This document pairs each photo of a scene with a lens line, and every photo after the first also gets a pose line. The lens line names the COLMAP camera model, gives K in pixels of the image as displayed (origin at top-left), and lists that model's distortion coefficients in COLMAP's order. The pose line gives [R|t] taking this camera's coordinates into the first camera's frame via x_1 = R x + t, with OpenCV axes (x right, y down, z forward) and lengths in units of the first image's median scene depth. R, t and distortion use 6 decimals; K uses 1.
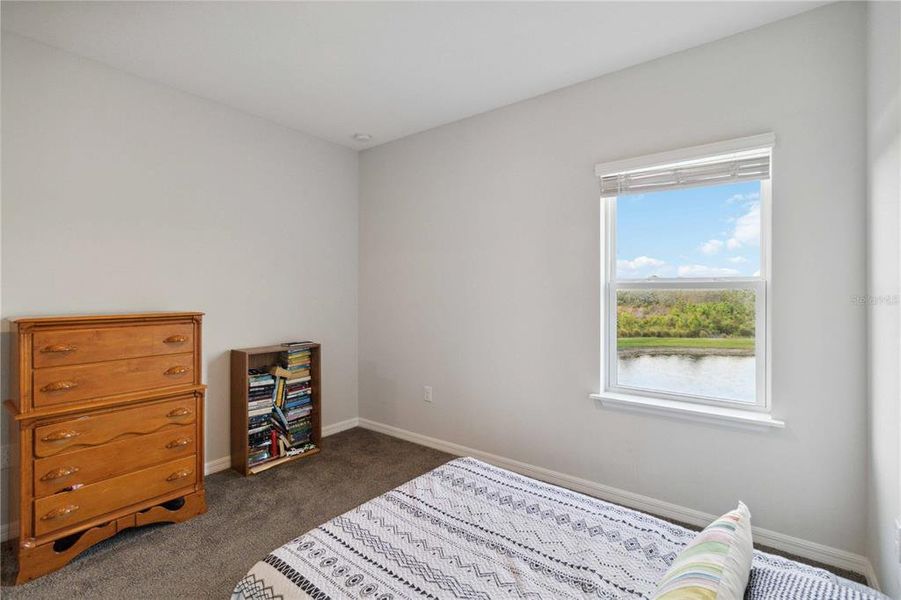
lens RADIAL K [[415.7, 0, 452.3], [0, 415.7, 297.3], [0, 0, 1]] dist [0.005658, 0.000254]
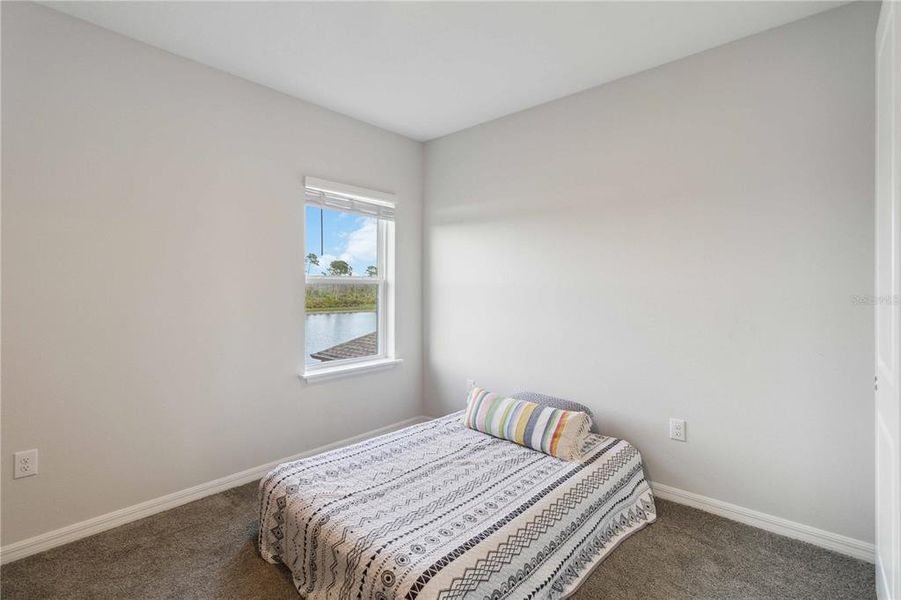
lens RADIAL K [[415.7, 0, 452.2], [0, 415.7, 294.0], [0, 0, 1]] dist [0.005658, 0.000254]
pose [[0.086612, -0.016070, 0.996112, -1.128309], [0.006723, 0.999857, 0.015546, -0.008744], [-0.996219, 0.005351, 0.086708, 0.723756]]
